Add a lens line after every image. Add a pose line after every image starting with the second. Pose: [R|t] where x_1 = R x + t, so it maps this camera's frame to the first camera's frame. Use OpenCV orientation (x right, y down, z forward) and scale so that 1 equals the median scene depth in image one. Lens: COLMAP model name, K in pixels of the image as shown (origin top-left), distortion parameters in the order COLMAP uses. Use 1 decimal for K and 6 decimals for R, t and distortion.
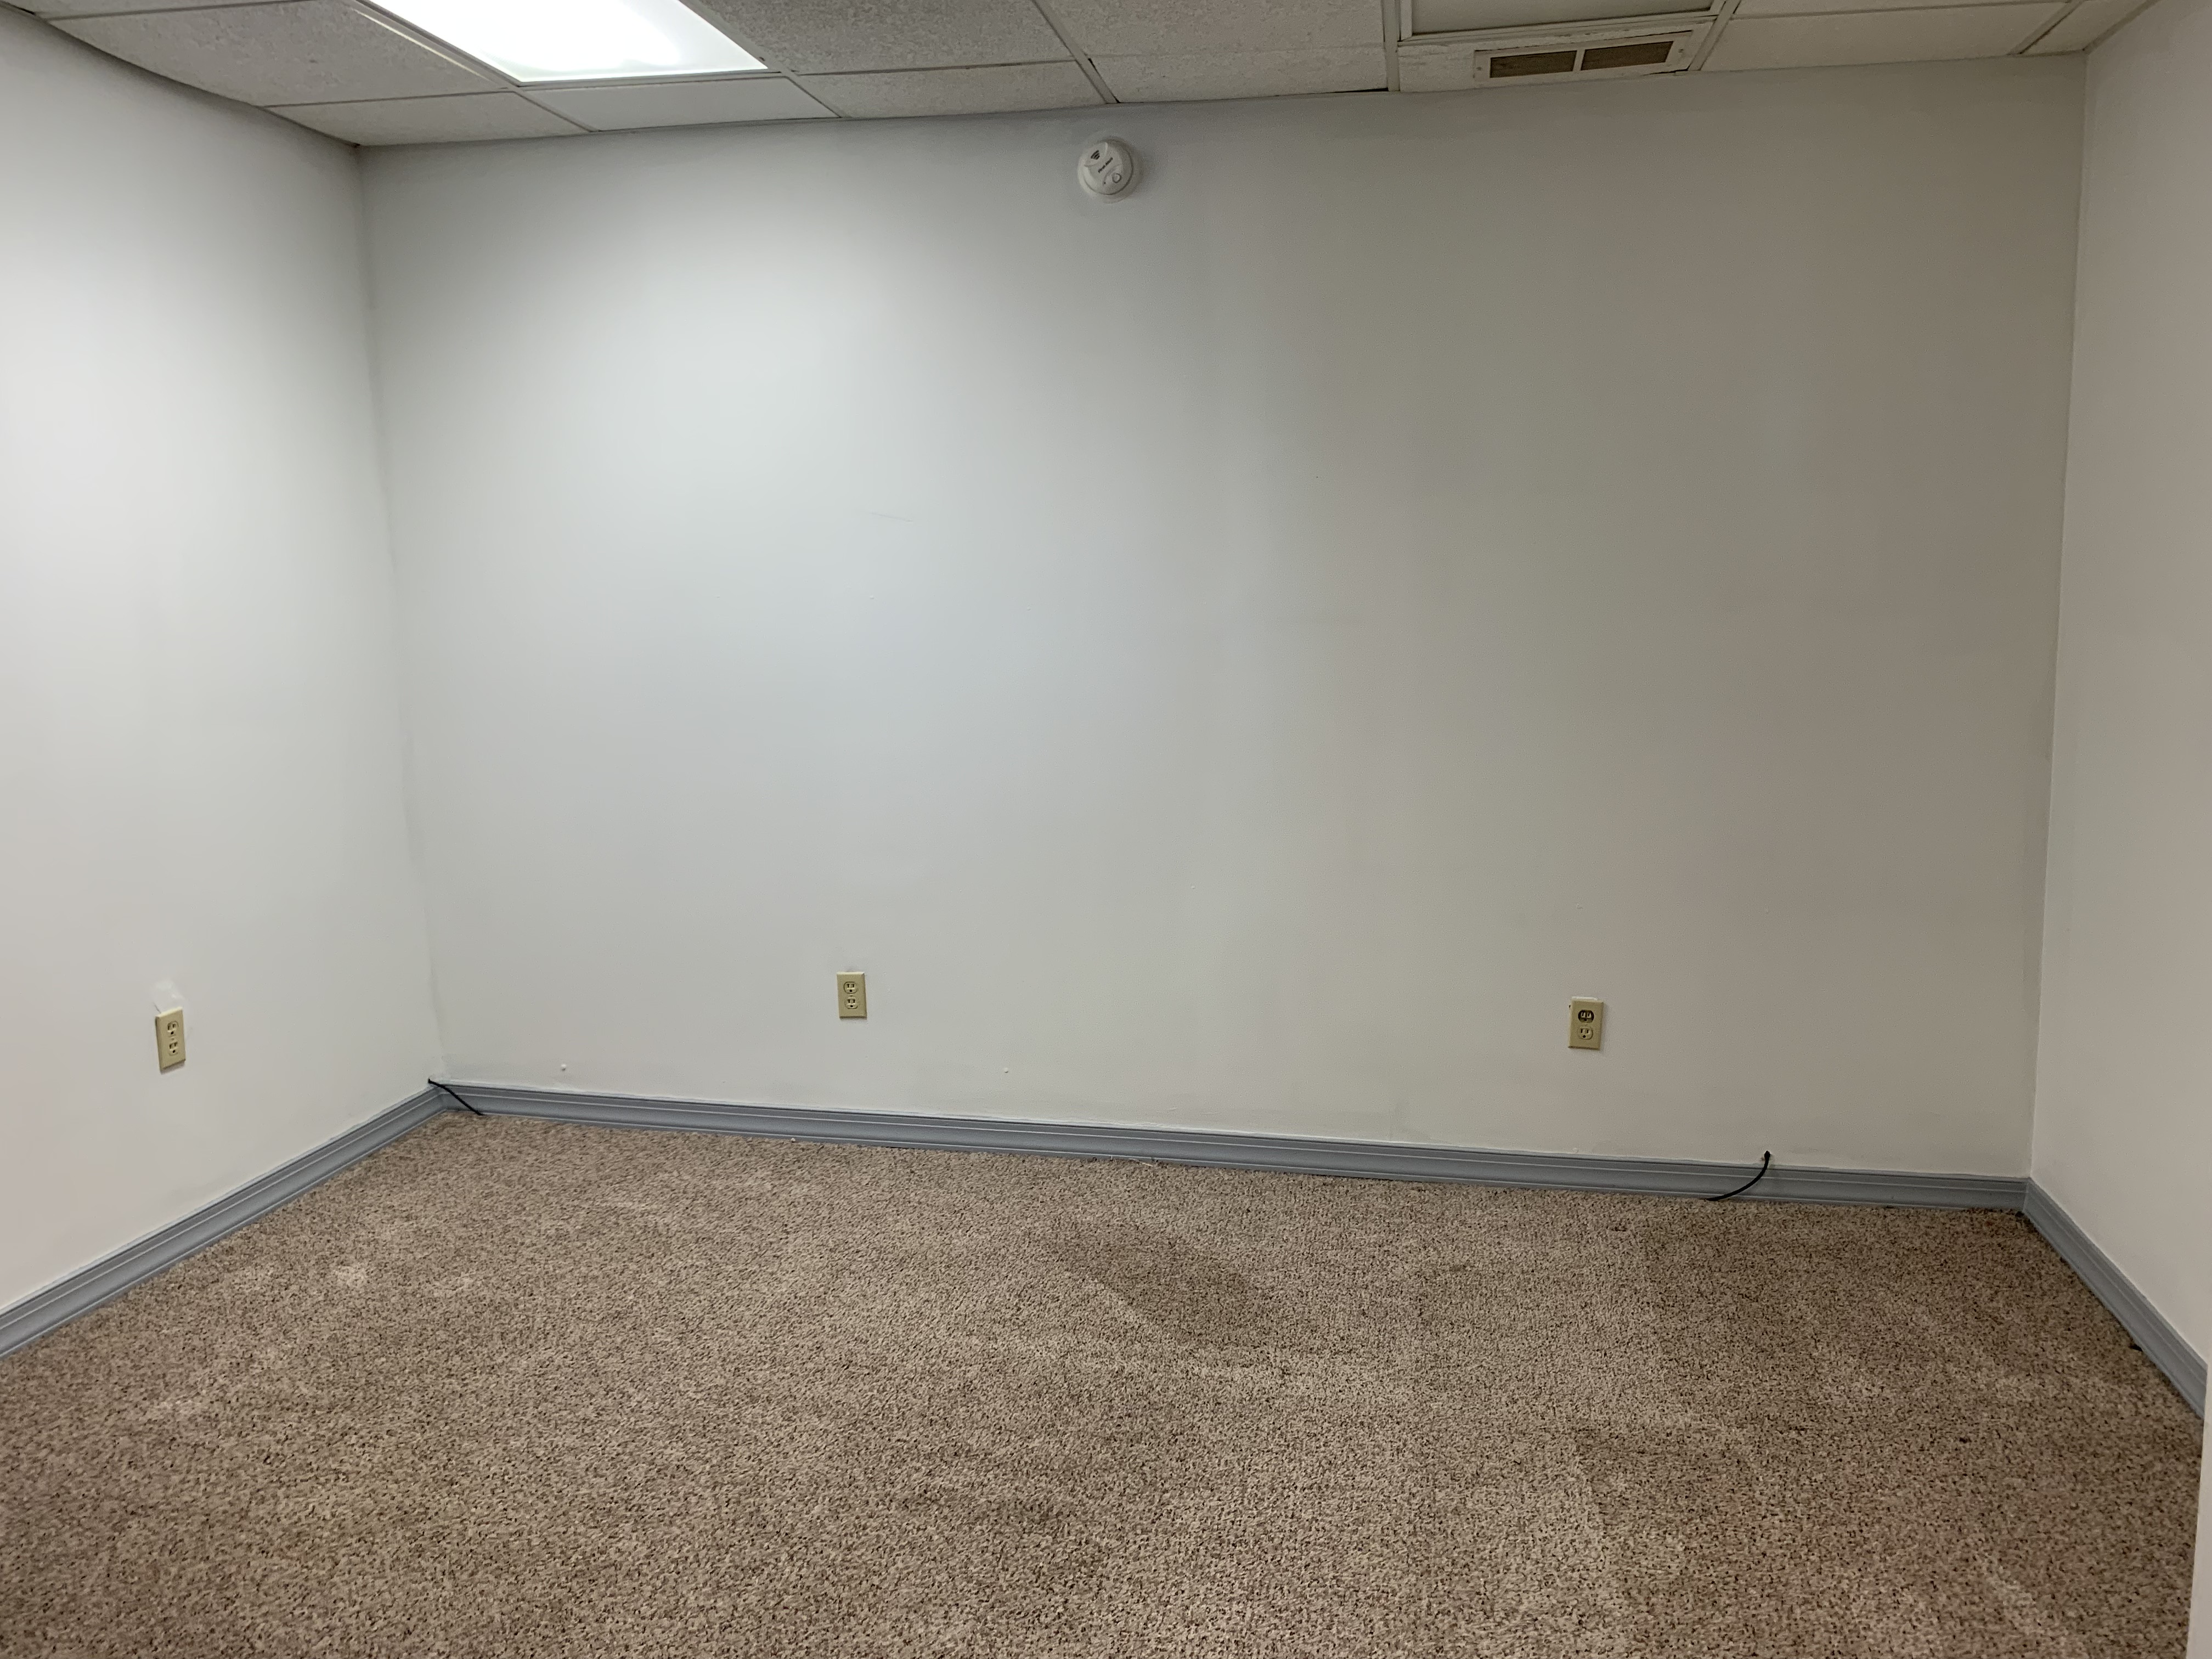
lens RADIAL K [[1687.2, 0, 1108.3], [0, 1687.2, 821.7], [0, 0, 1]] dist [0.013758, -0.002350]
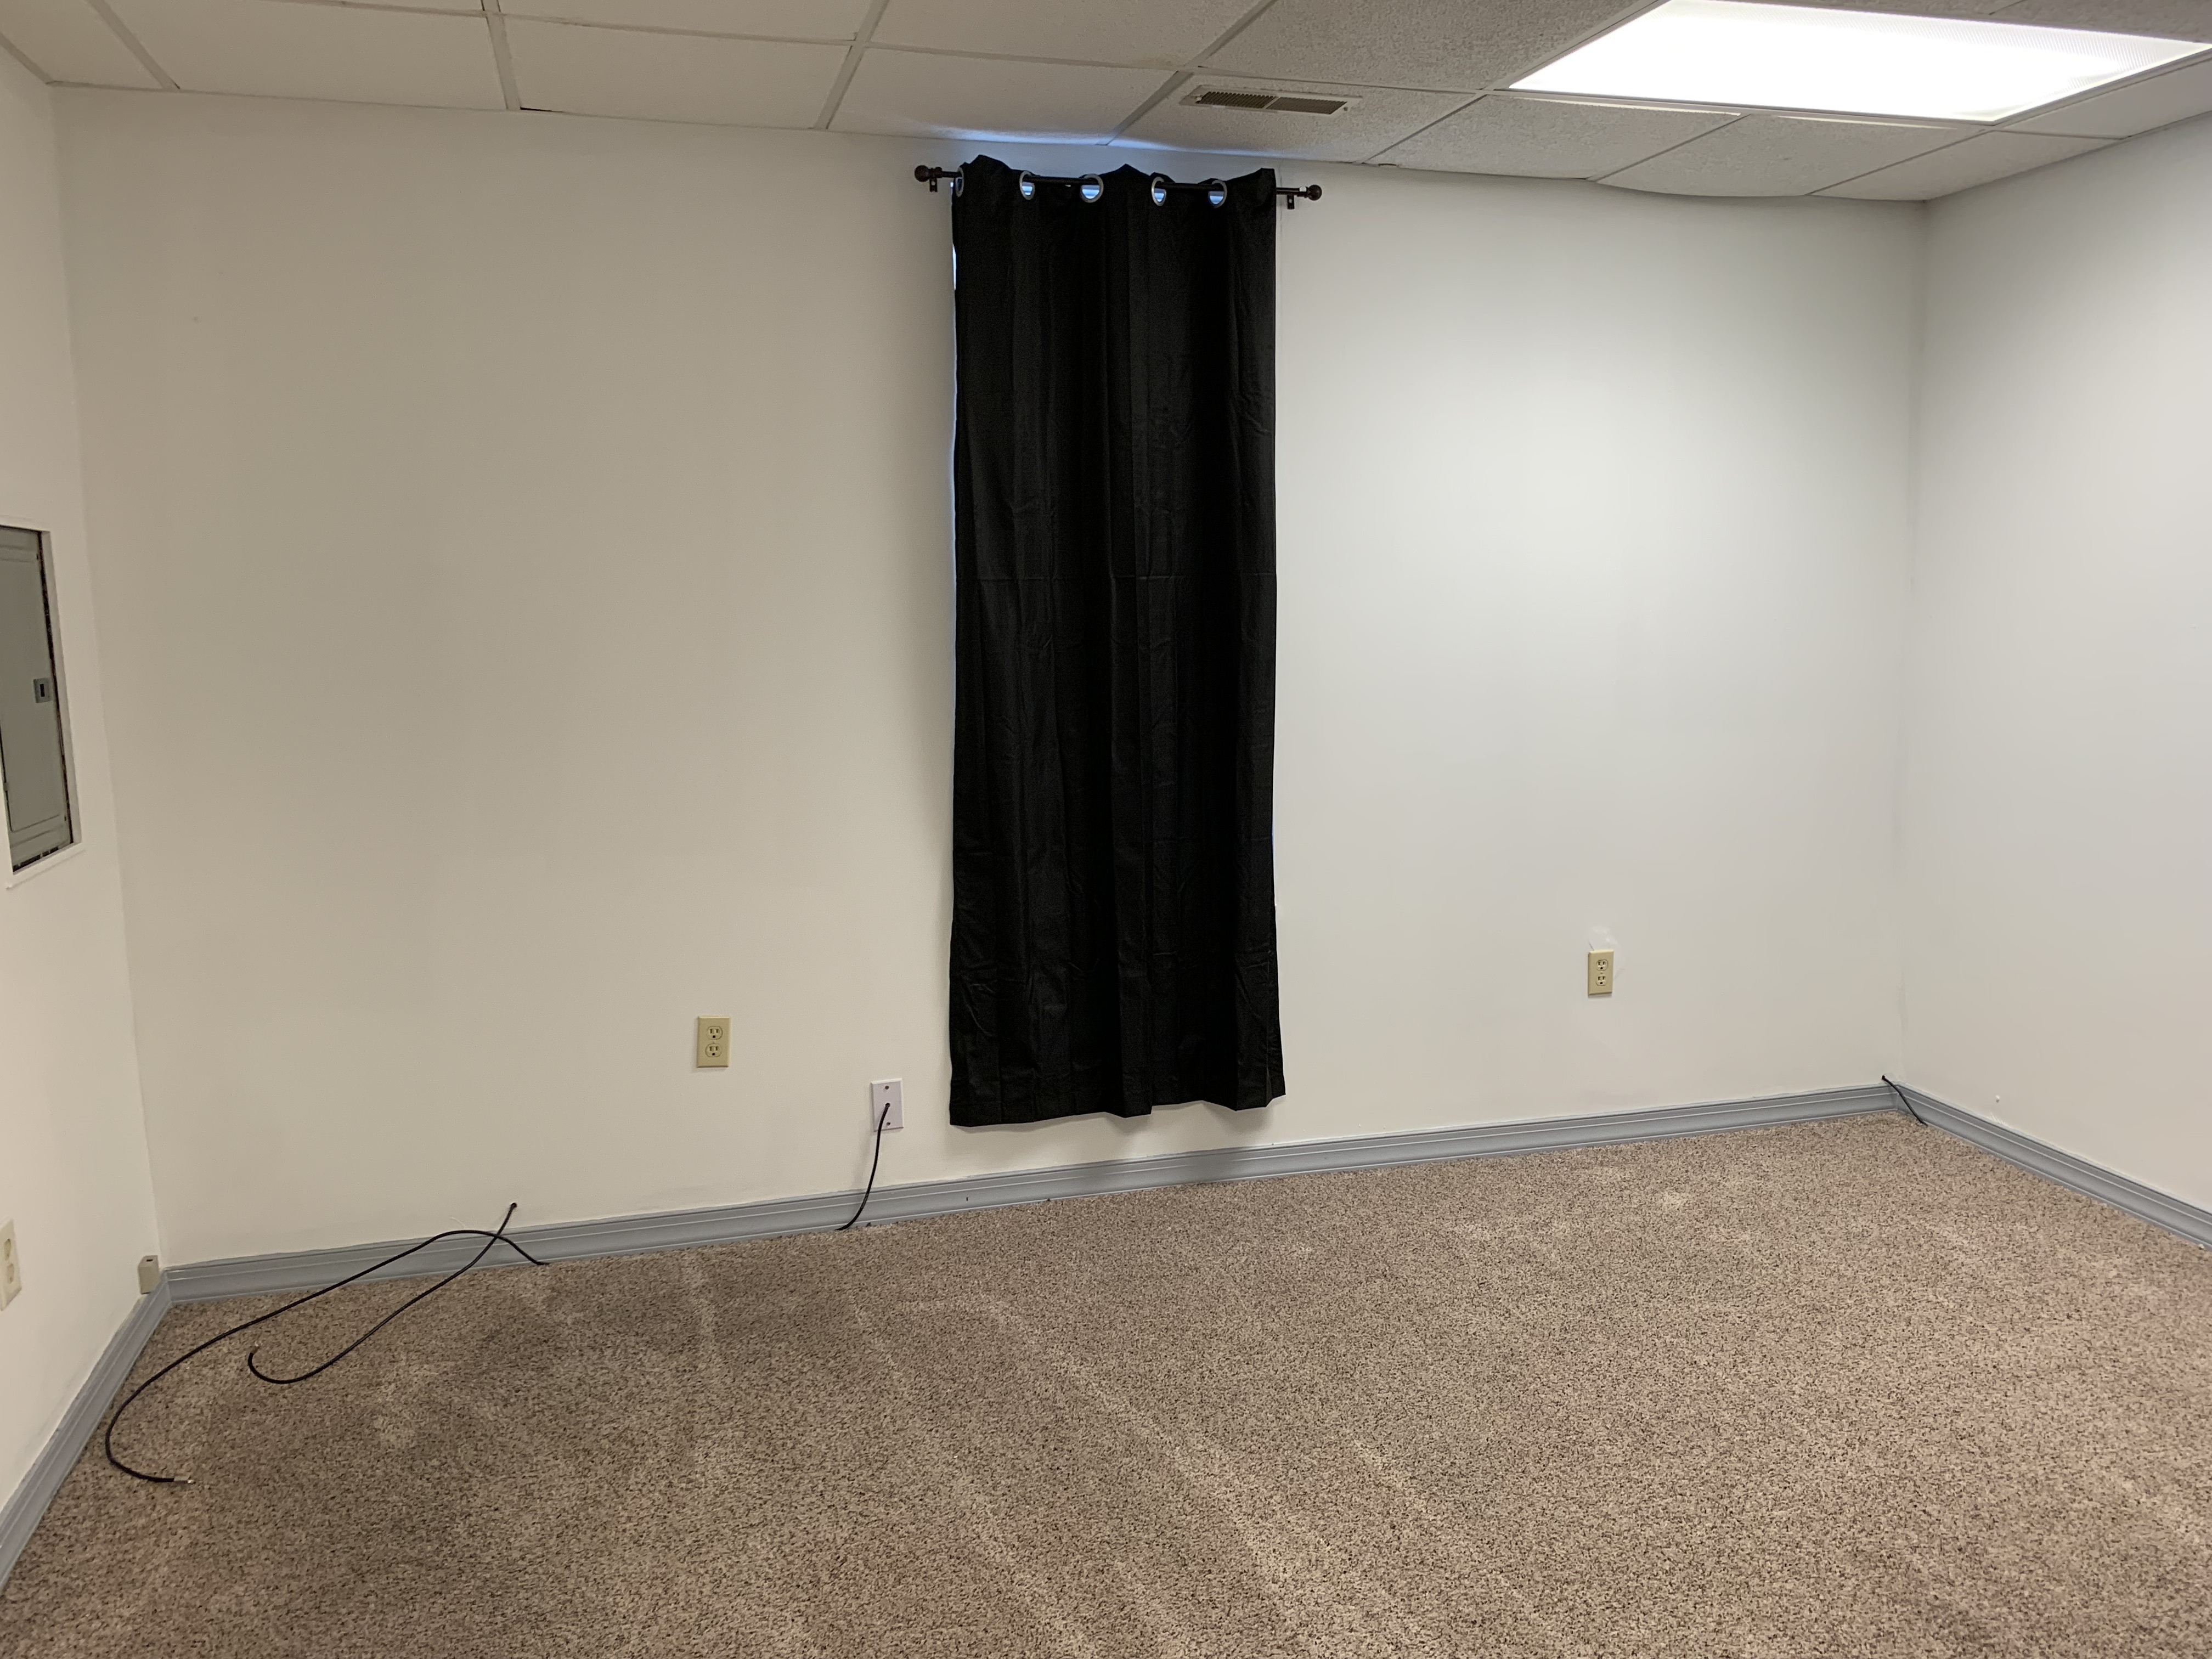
lens RADIAL K [[1687.2, 0, 1114.1], [0, 1687.2, 834.8], [0, 0, 1]] dist [0.013758, -0.002350]
pose [[0.458666, 0.127367, -0.879433, 0.366089], [-0.122360, 0.989300, 0.079463, -0.028181], [0.880144, 0.071161, 0.469343, 0.085397]]
